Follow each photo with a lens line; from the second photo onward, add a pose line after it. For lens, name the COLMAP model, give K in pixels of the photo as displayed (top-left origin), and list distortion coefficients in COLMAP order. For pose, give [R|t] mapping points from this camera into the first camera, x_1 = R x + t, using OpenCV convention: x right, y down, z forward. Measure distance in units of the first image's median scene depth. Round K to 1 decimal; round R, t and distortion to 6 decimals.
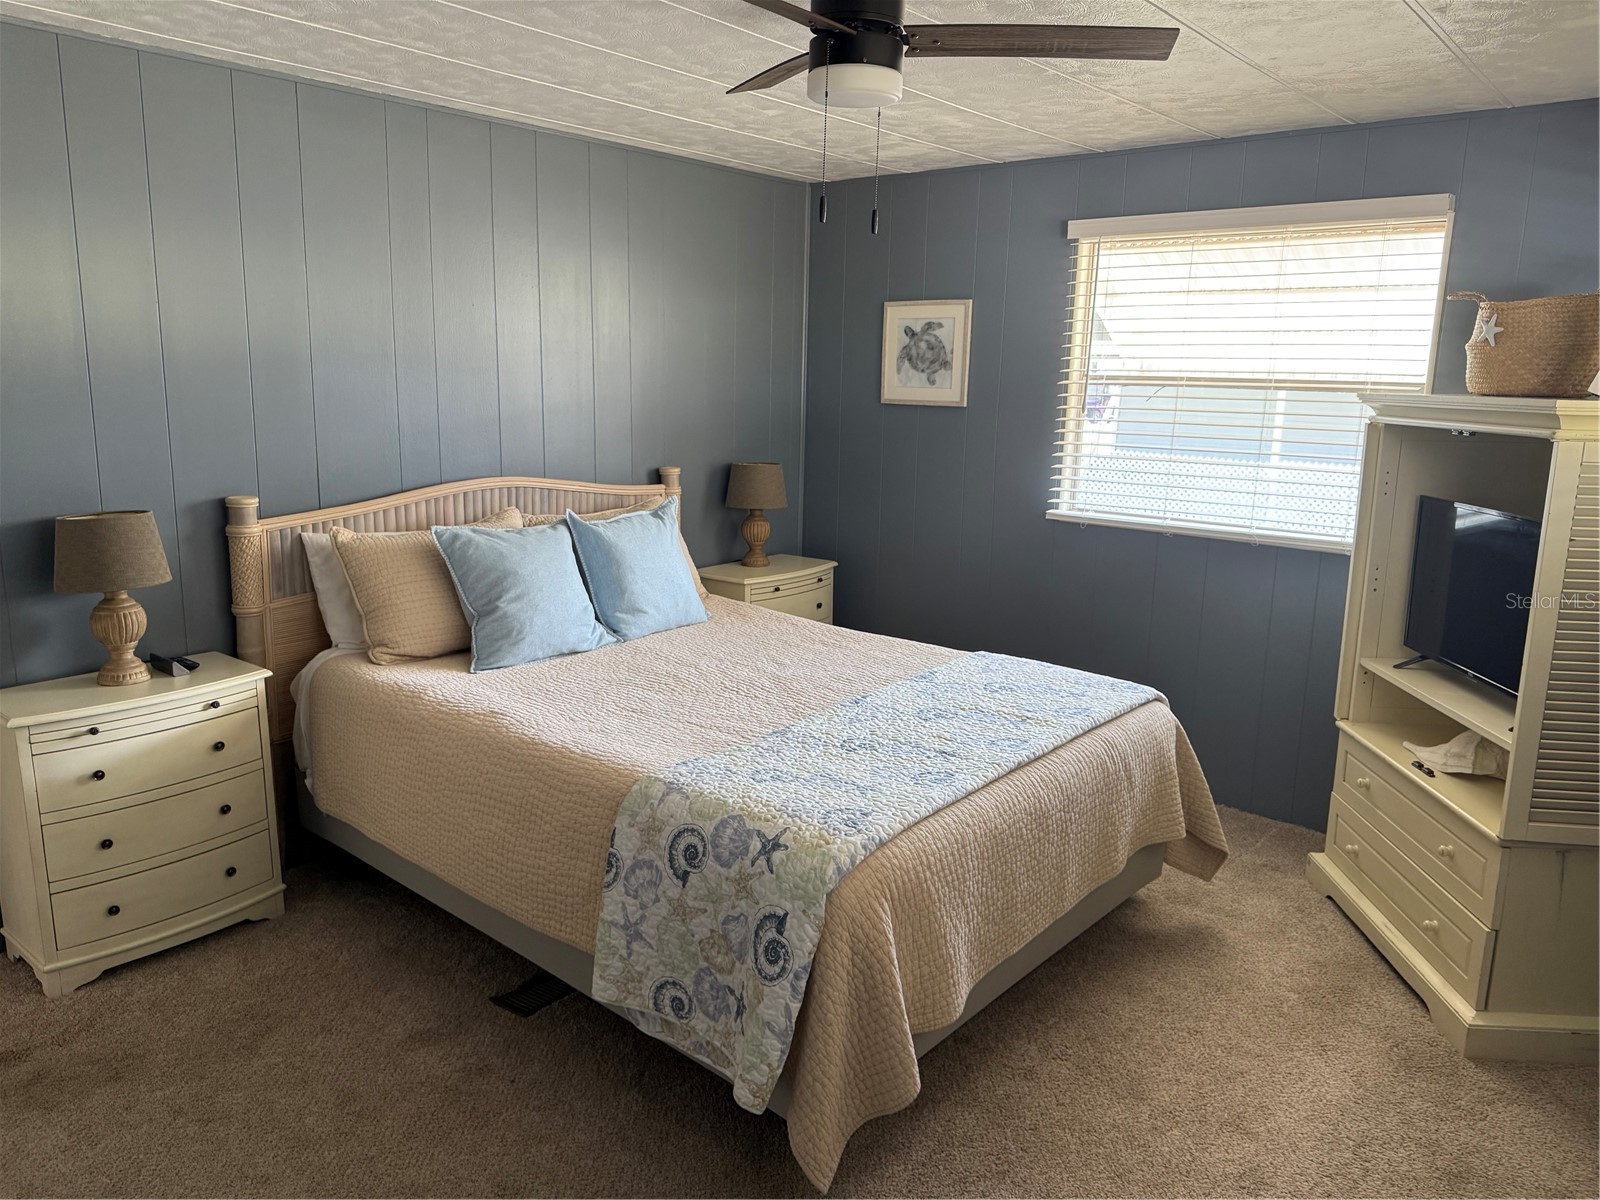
lens RADIAL K [[1127.4, 0, 800.0], [0, 1127.4, 600.0], [0, 0, 1]] dist [0.153472, -0.213828]
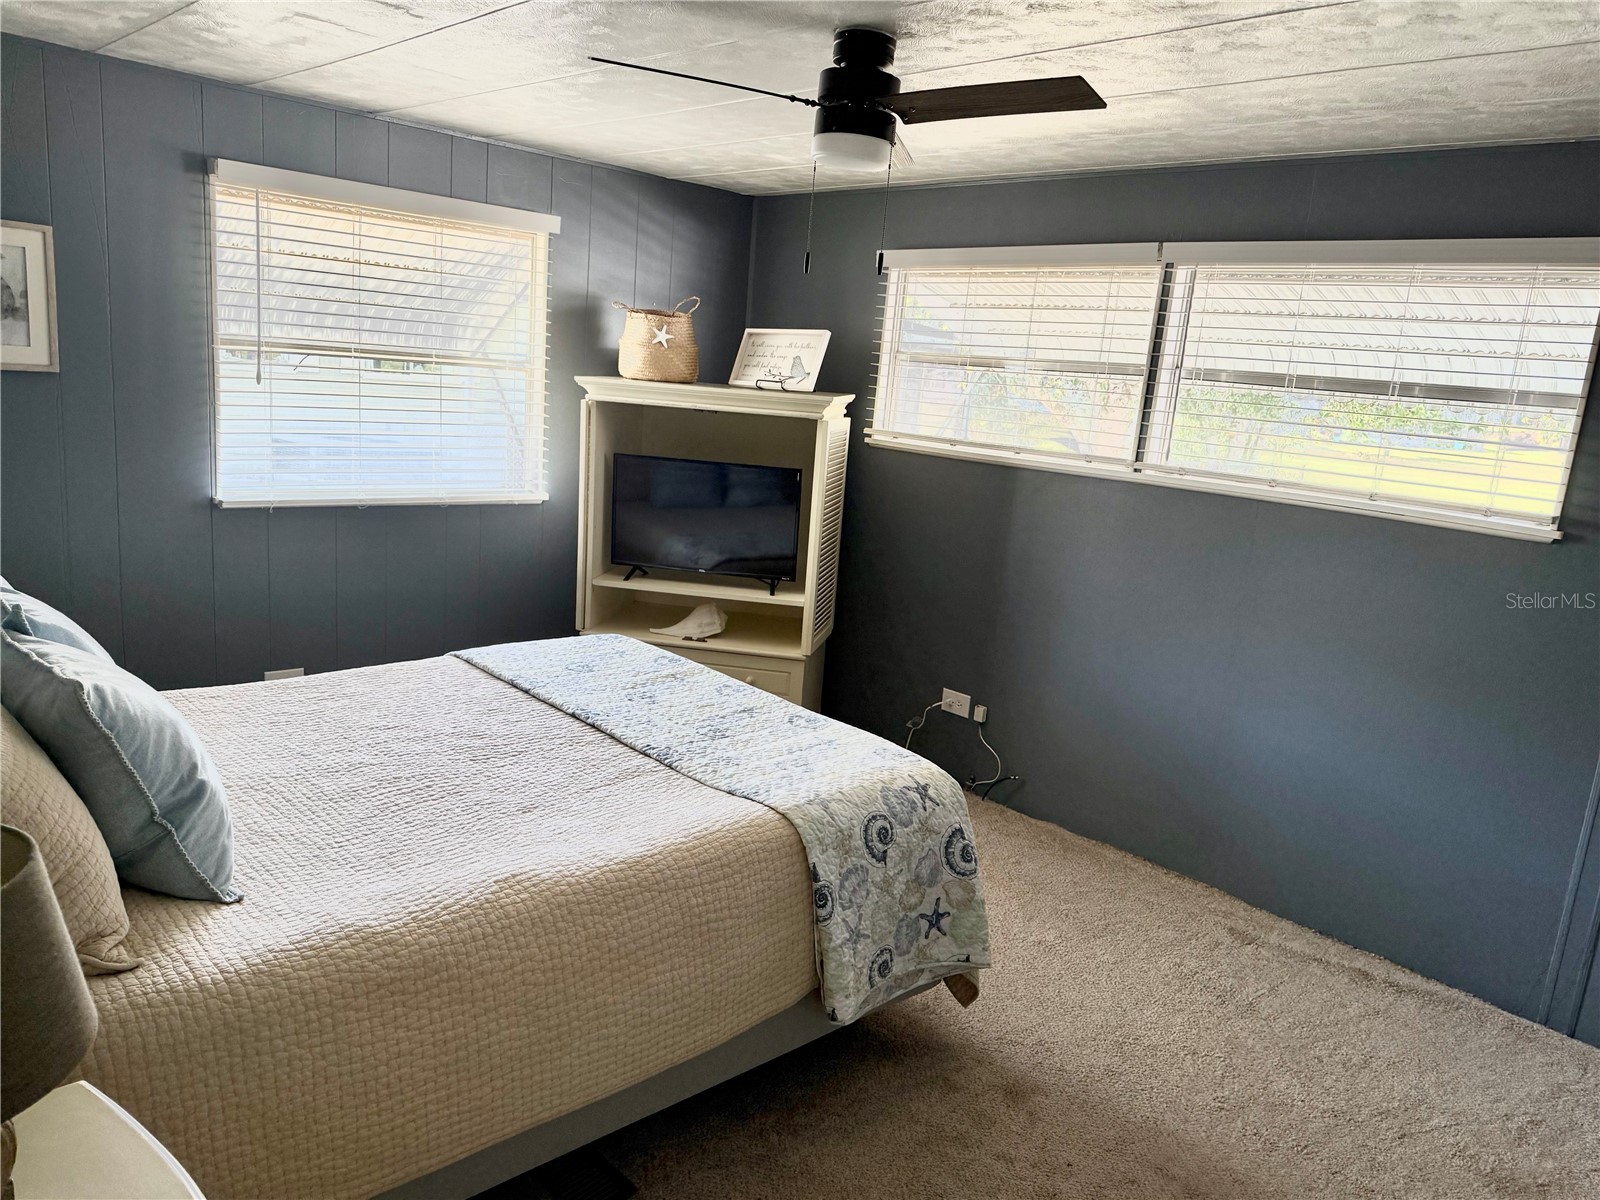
lens RADIAL K [[1127.4, 0, 800.0], [0, 1127.4, 600.0], [0, 0, 1]] dist [0.153472, -0.213828]
pose [[0.095921, -0.211620, 0.972634, -1.120862], [0.119230, 0.972547, 0.199842, -0.234073], [-0.988222, 0.096798, 0.118519, 0.894996]]
